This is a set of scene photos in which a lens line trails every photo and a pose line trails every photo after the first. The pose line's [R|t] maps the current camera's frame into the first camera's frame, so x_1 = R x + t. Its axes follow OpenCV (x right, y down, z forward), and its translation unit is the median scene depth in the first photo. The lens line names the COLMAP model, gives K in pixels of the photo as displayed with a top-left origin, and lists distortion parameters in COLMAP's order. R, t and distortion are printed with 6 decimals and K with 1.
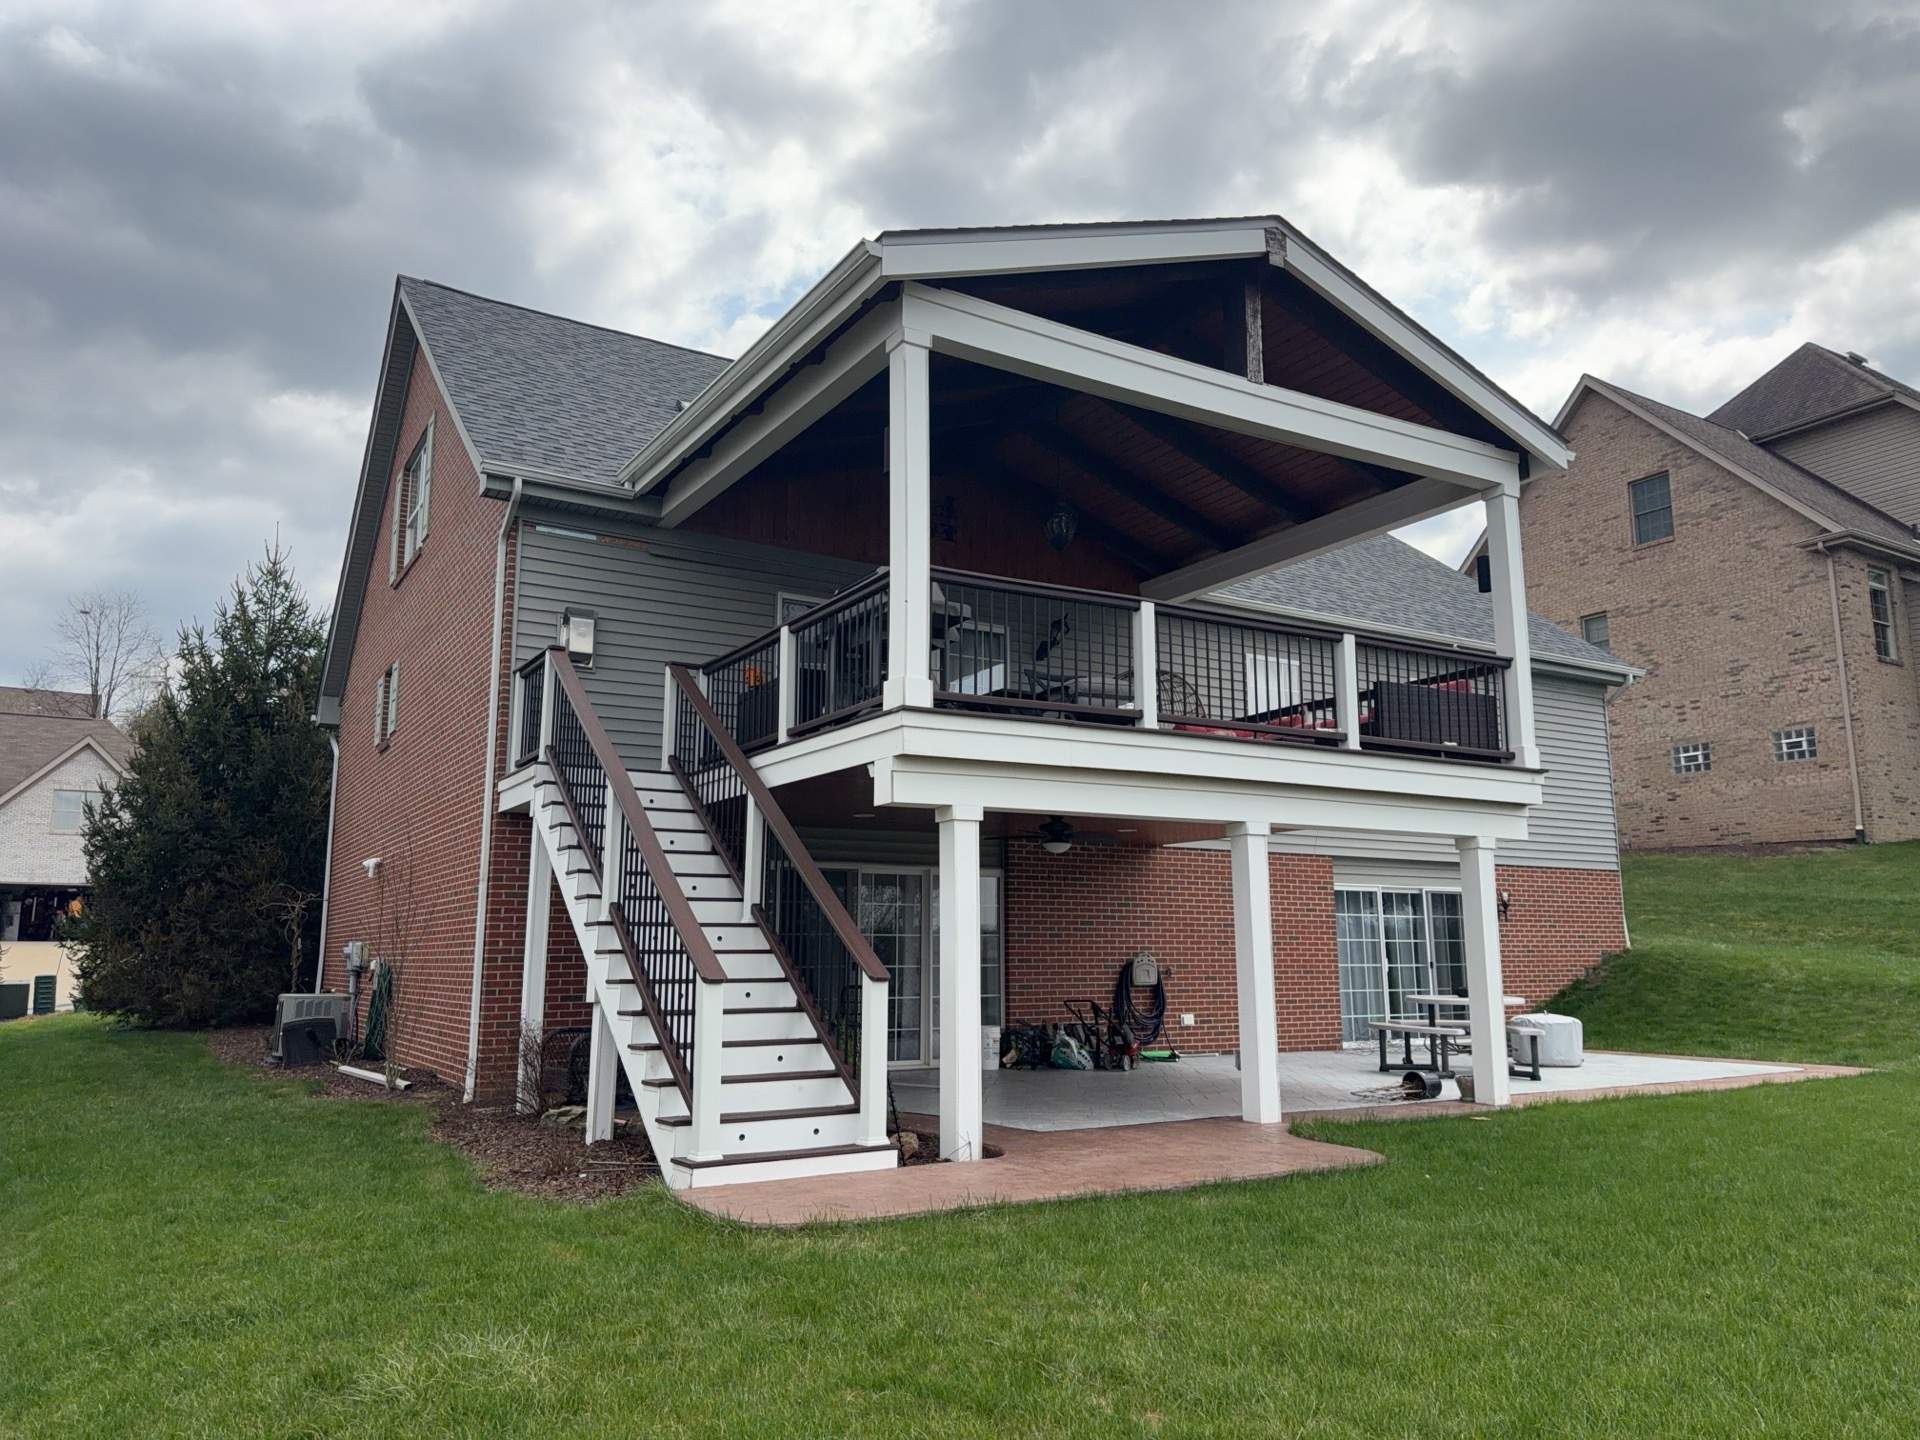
lens RADIAL K [[1383.3, 0, 949.3], [0, 1383.3, 729.4], [0, 0, 1]] dist [-0.001623, -0.000920]
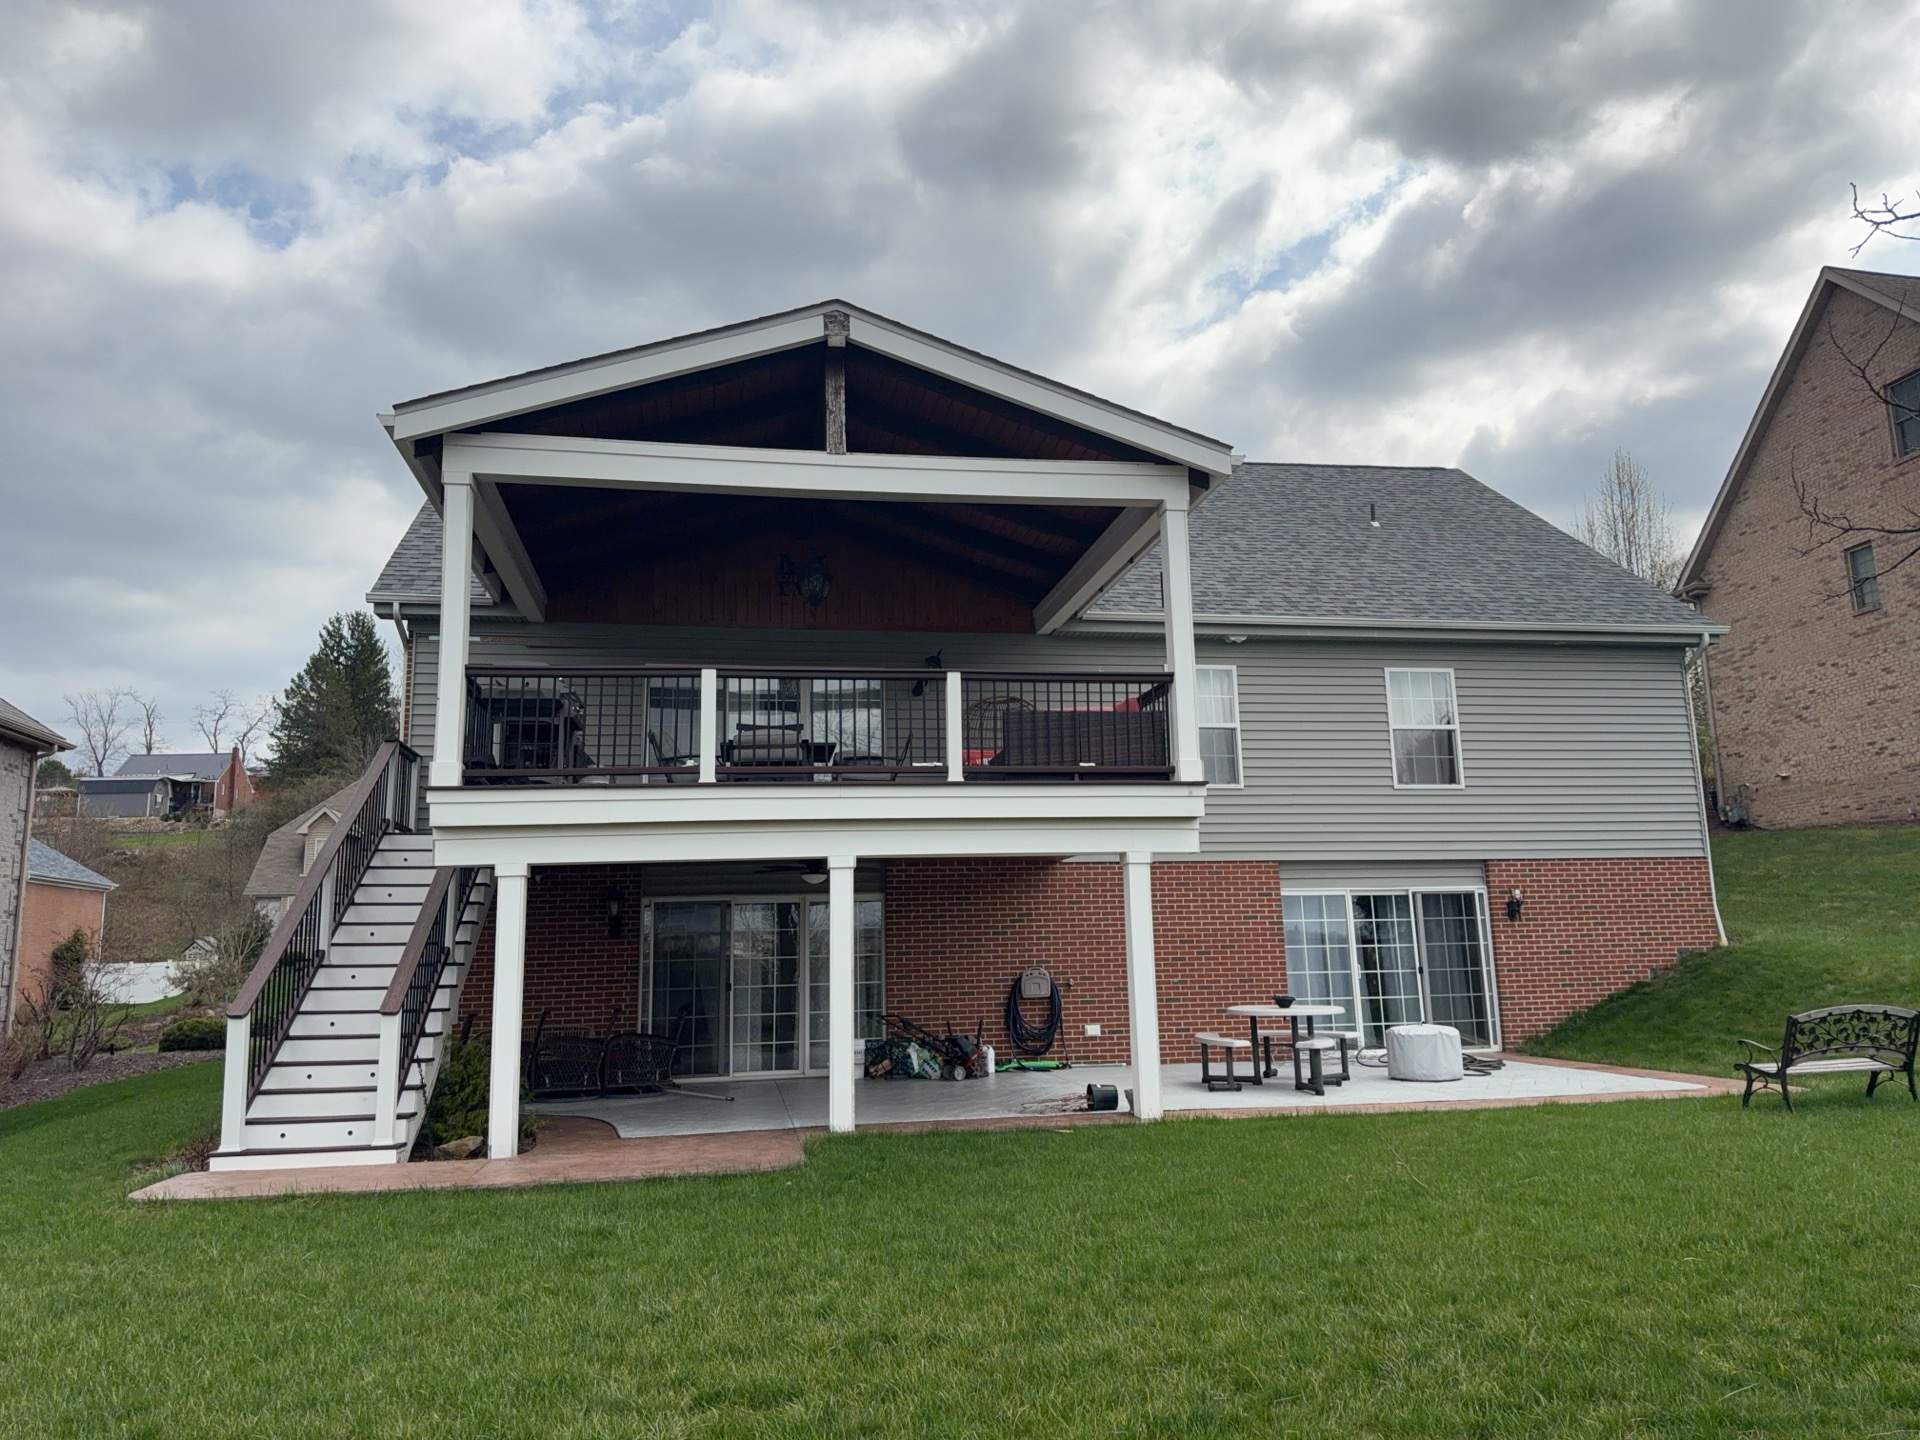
lens RADIAL K [[1387.1, 0, 960.0], [0, 1387.1, 720.0], [0, 0, 1]] dist [0.010943, -0.002063]
pose [[0.931674, -0.082156, -0.353884, 0.518400], [0.080603, 0.996562, -0.019151, -0.009040], [0.354241, -0.010681, 0.935093, 0.004422]]
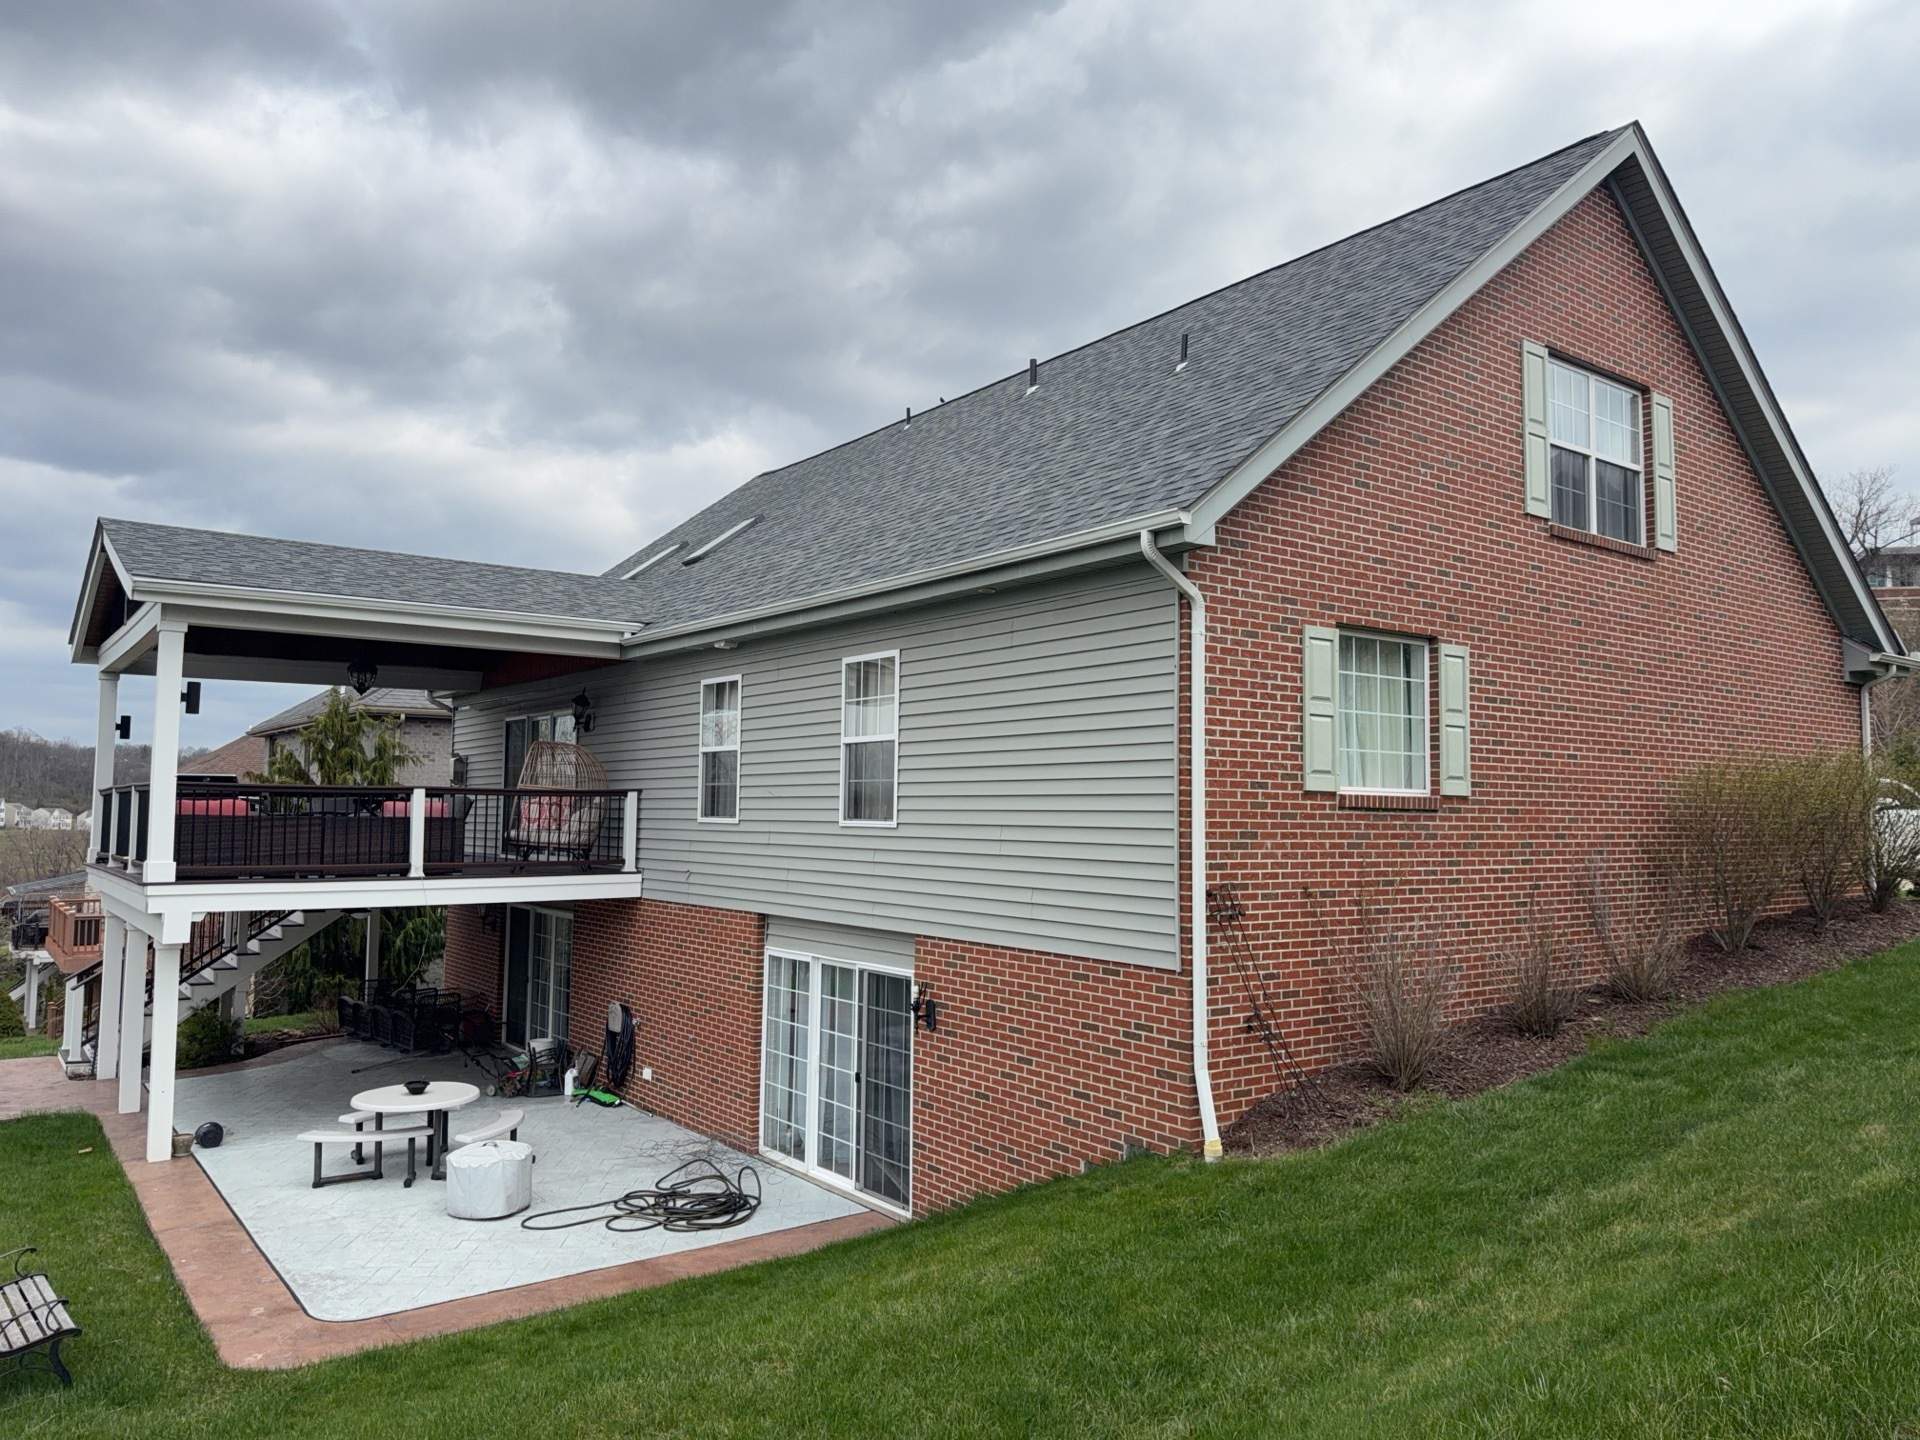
lens RADIAL K [[1350.6, 0, 960.0], [0, 1350.6, 720.0], [0, 0, 1]] dist [-0.007850, -0.004939]
pose [[0.122934, -0.067708, -0.990103, 1.318904], [0.161502, 0.985735, -0.047356, 0.045162], [0.979186, -0.154082, 0.132115, 1.263376]]
